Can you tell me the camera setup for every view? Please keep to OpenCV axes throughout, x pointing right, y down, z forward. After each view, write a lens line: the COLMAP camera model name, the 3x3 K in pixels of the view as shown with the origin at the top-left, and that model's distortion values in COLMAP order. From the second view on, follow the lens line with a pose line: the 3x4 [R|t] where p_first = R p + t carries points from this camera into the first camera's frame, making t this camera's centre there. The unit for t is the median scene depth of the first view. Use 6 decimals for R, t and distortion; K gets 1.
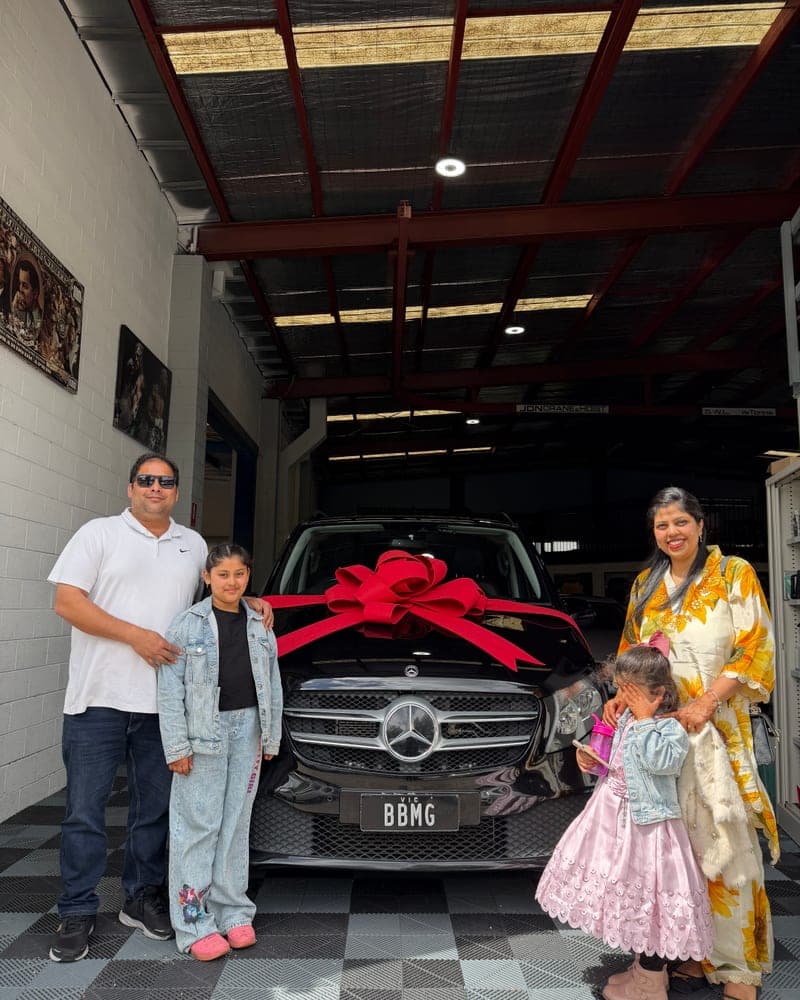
lens RADIAL K [[760.3, 0, 400.2], [0, 760.3, 516.4], [0, 0, 1]] dist [0.037279, -0.062683]
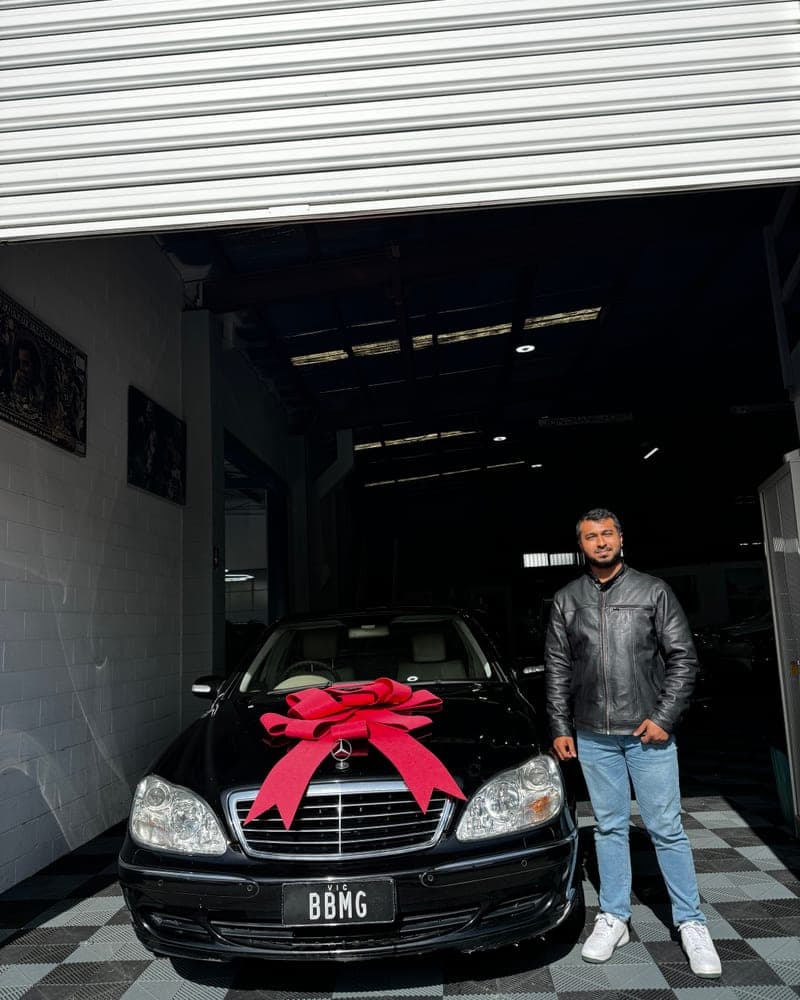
lens RADIAL K [[760.3, 0, 404.0], [0, 760.3, 510.1], [0, 0, 1]] dist [0.037279, -0.062683]
pose [[0.995057, -0.077276, -0.062371, 0.054835], [0.075282, 0.996592, -0.033715, -0.014373], [0.064764, 0.028853, 0.997483, -0.014588]]
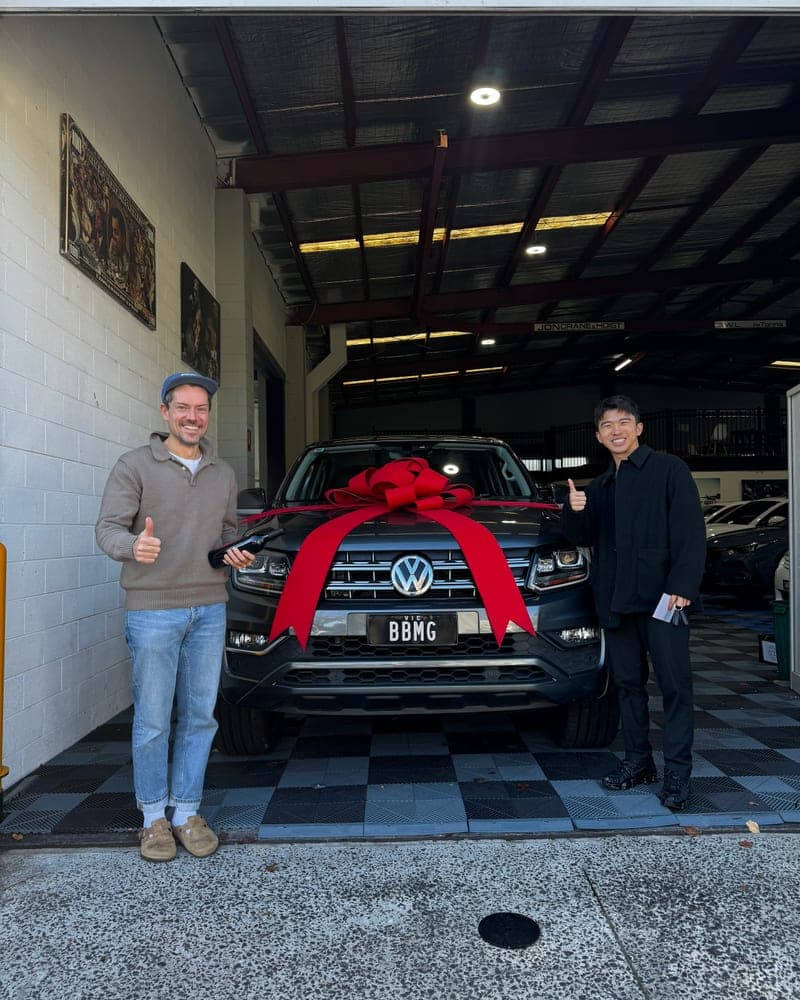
lens RADIAL K [[760.3, 0, 401.4], [0, 760.3, 519.8], [0, 0, 1]] dist [0.037279, -0.062683]
pose [[0.999542, -0.030245, -0.000559, -0.060482], [0.030134, 0.993945, 0.105669, 0.002698], [-0.002641, -0.105637, 0.994401, -0.086290]]
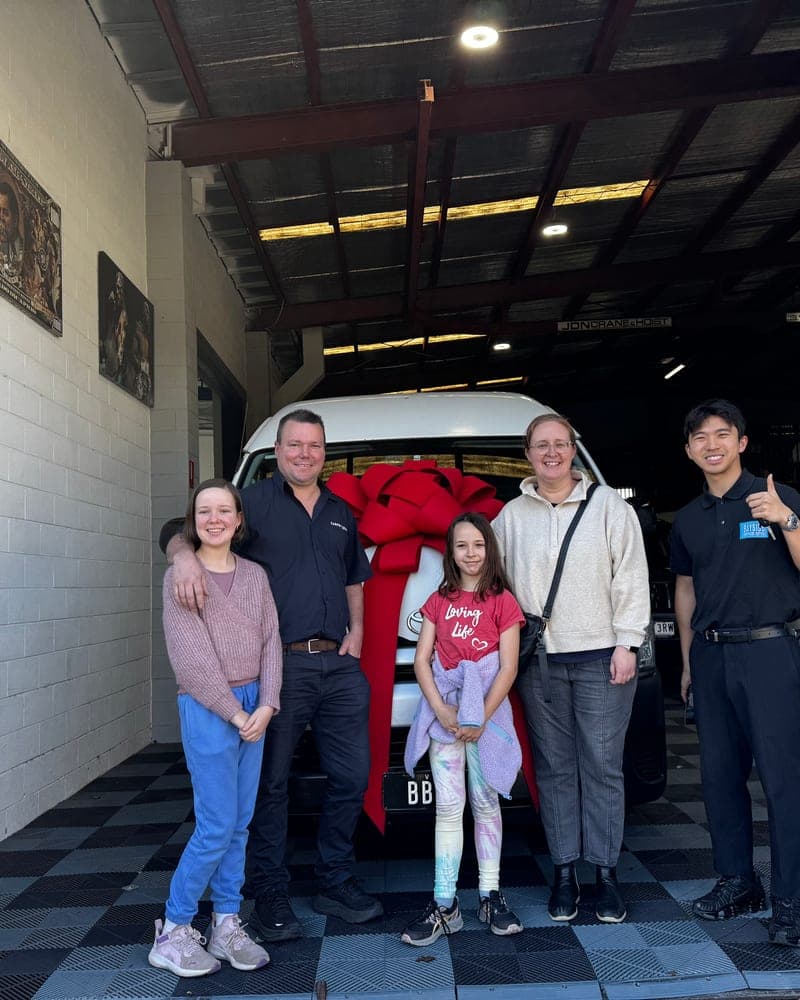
lens RADIAL K [[947.4, 0, 392.9], [0, 947.4, 520.8], [0, 0, 1]] dist [0.056773, -0.095142]
pose [[0.998567, -0.051963, -0.012833, -0.038868], [0.052554, 0.997307, 0.051155, 0.007356], [0.010141, -0.051756, 0.998608, -0.053643]]
